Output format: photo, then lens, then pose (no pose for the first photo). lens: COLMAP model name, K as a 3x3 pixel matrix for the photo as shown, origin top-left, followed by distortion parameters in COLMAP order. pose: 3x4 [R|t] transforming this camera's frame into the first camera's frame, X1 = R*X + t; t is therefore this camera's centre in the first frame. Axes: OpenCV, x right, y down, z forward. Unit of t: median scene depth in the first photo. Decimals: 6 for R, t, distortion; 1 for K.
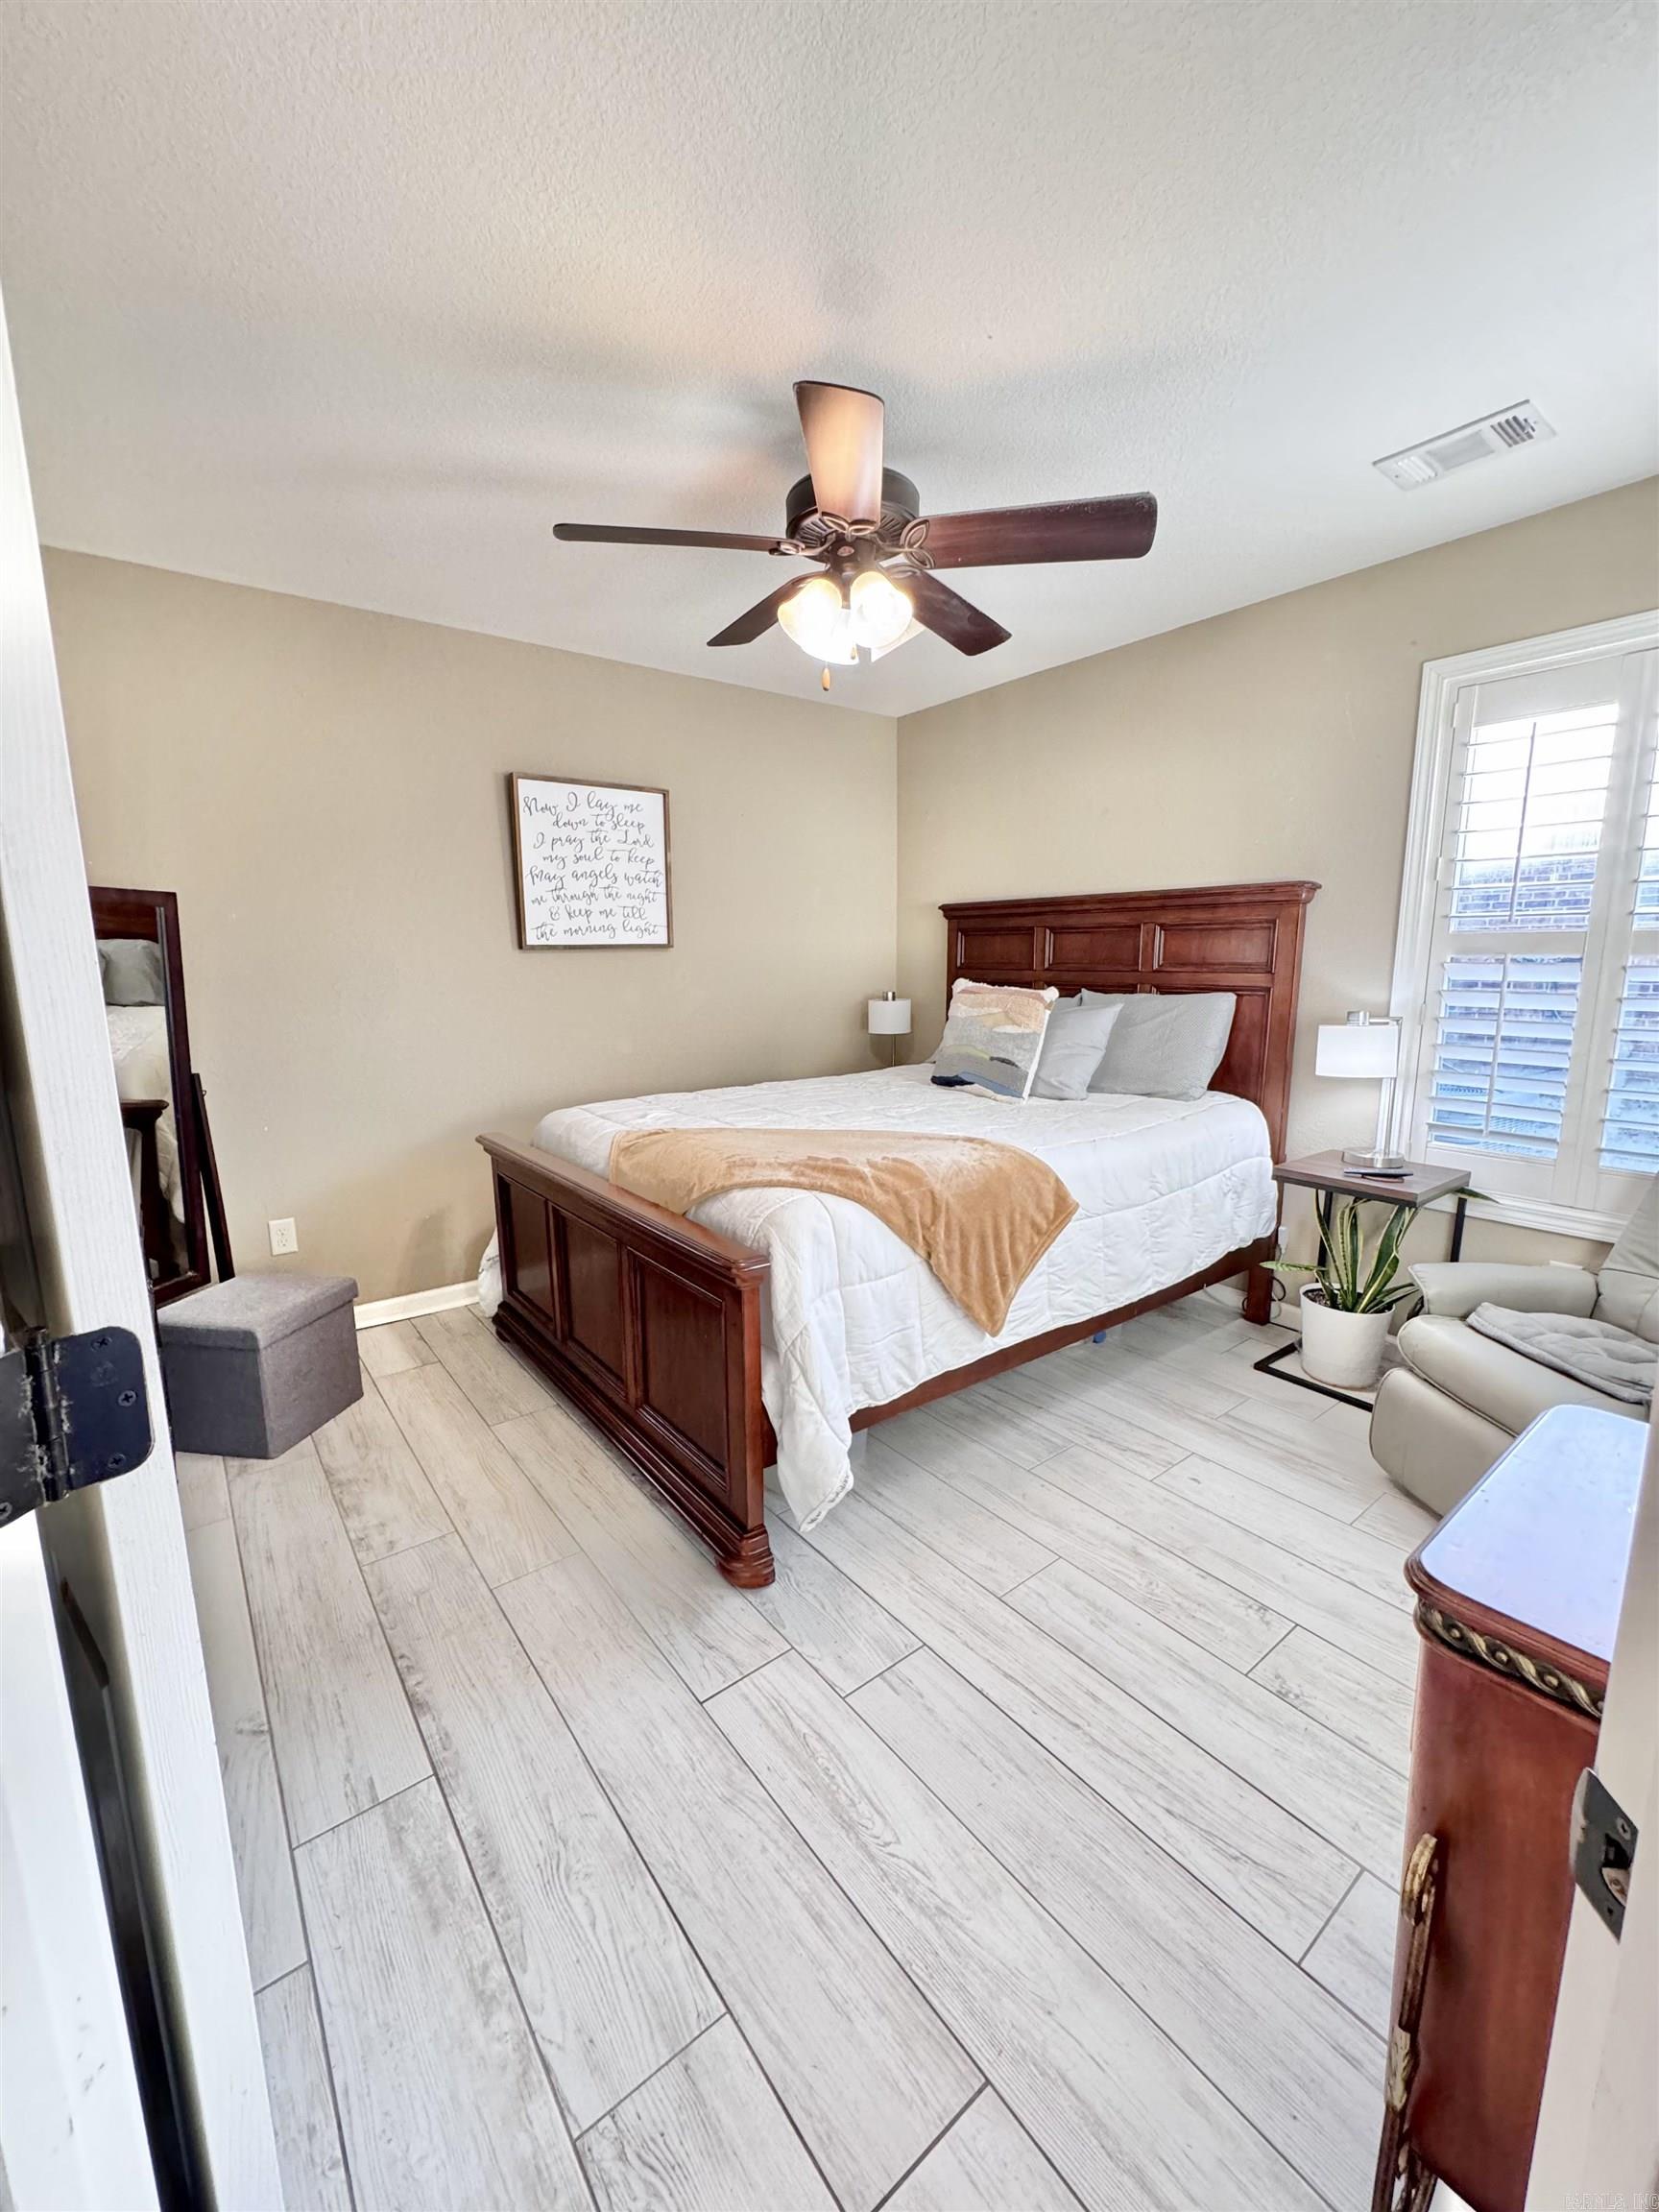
lens RADIAL K [[884.4, 0, 828.7], [0, 884.4, 1103.3], [0, 0, 1]] dist [-0.005719, 0.001087]
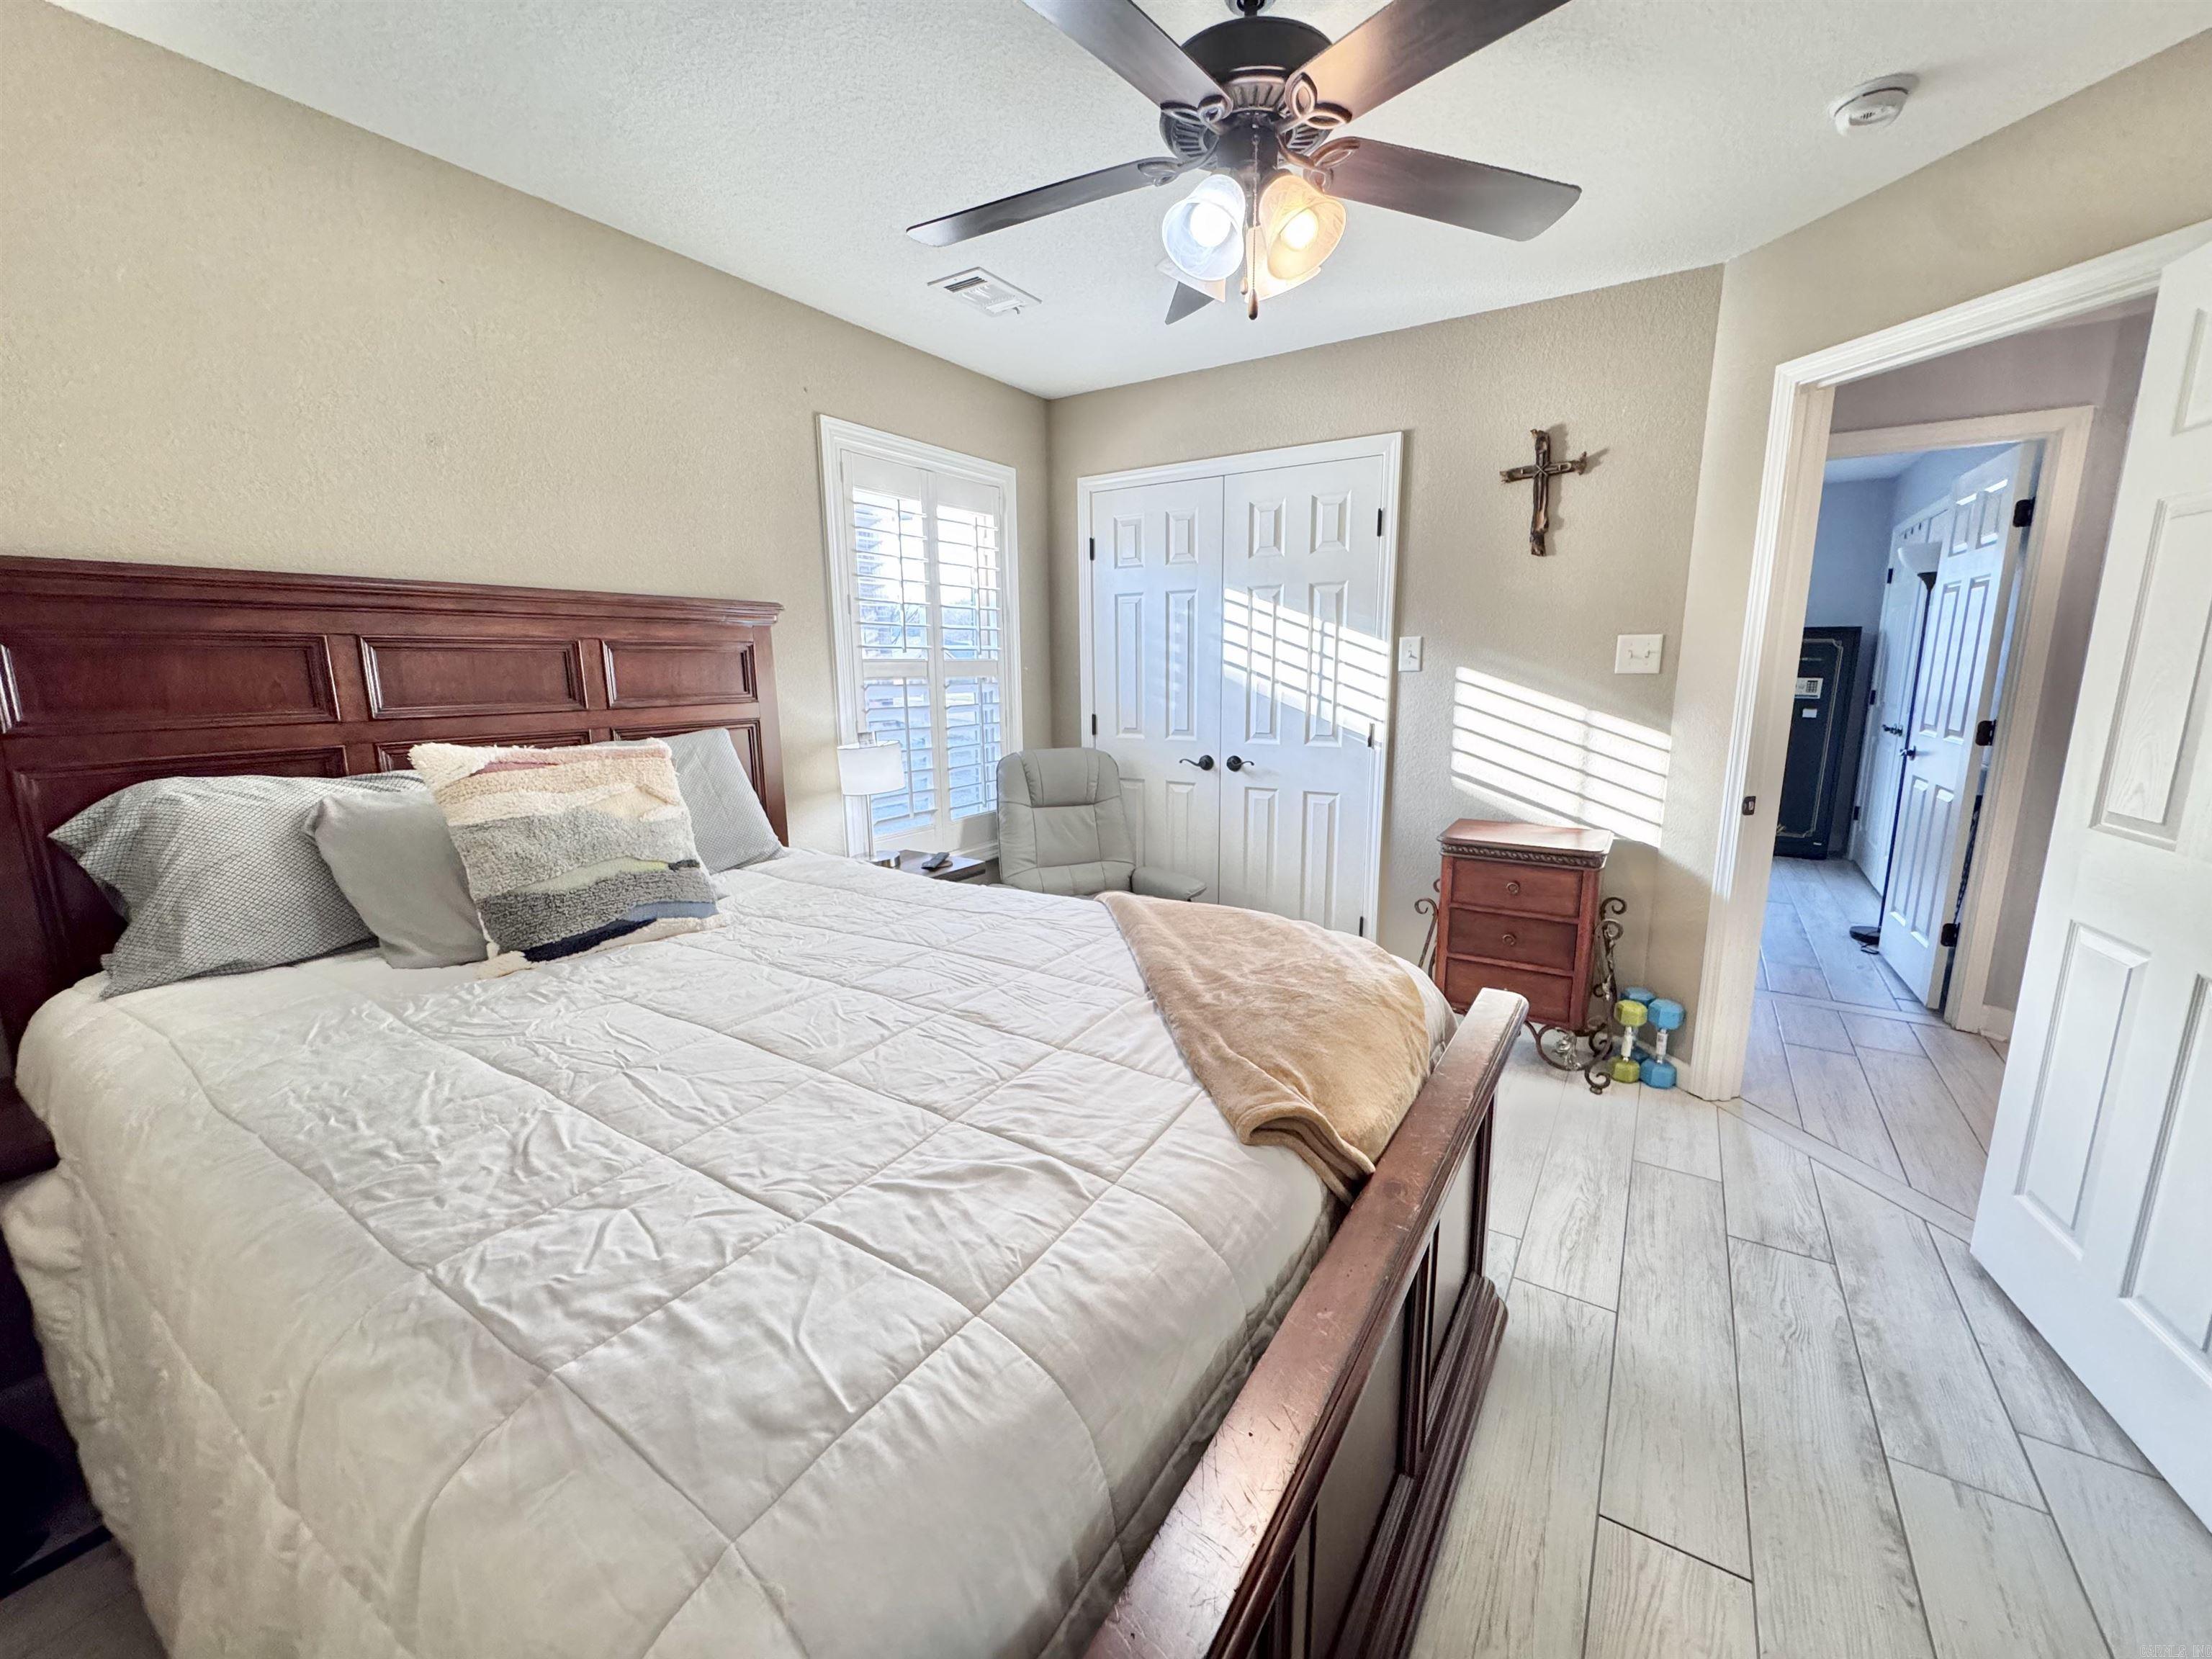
lens RADIAL K [[884.4, 0, 1114.8], [0, 884.4, 829.4], [0, 0, 1]] dist [-0.005719, 0.001087]
pose [[-0.341013, -0.160059, 0.926332, -0.440151], [0.171067, 0.958380, 0.228571, -0.153955], [-0.924363, 0.236410, -0.299439, 0.888101]]
